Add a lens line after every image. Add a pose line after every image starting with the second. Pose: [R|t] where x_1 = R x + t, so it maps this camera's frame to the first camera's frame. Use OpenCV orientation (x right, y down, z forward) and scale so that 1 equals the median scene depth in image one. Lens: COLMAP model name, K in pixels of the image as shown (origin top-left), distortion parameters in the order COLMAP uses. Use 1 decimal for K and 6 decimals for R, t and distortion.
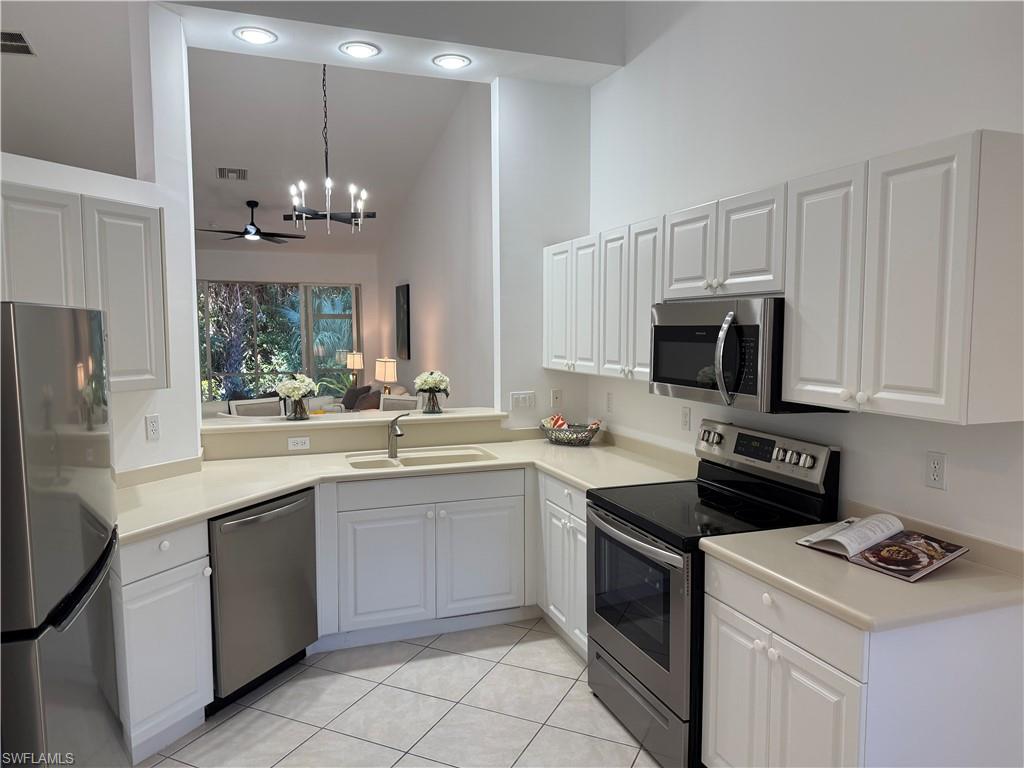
lens RADIAL K [[715.0, 0, 512.0], [0, 715.0, 384.0], [0, 0, 1]] dist [0.002351, -0.000031]
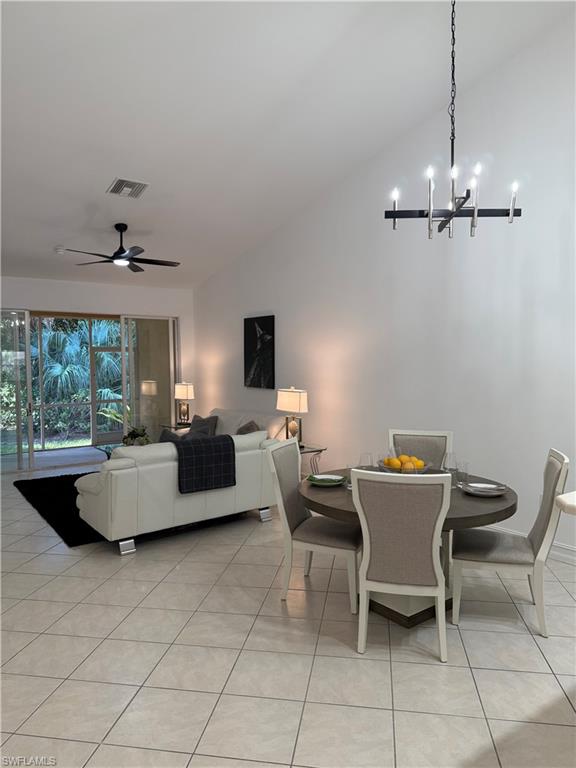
lens RADIAL K [[544.5, 0, 277.8], [0, 544.5, 381.6], [0, 0, 1]] dist [0.060118, -0.001678]
pose [[0.970020, -0.015565, 0.242525, -0.279865], [0.025960, 0.998873, -0.039725, -0.011494], [-0.241634, 0.044830, 0.969331, 0.209377]]
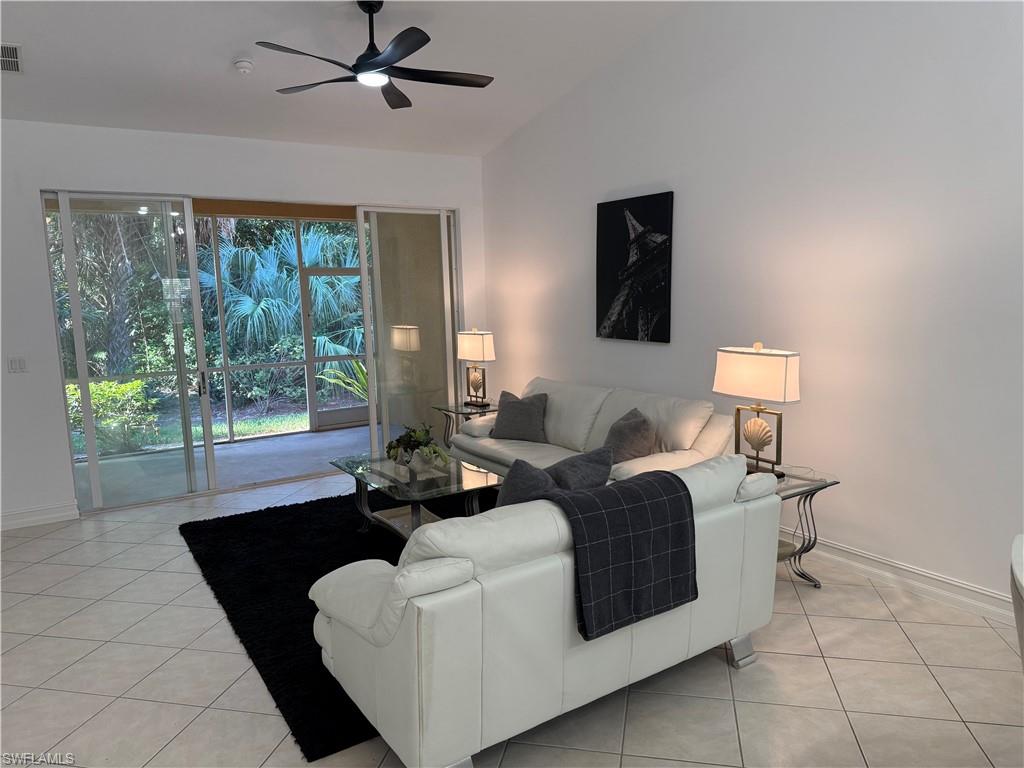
lens RADIAL K [[739.1, 0, 483.5], [0, 739.1, 384.4], [0, 0, 1]] dist [0.137382, -0.000400]
pose [[0.984846, -0.046276, 0.167146, -0.313195], [0.038394, 0.998007, 0.050085, -0.030652], [-0.169130, -0.042909, 0.984659, 0.422721]]
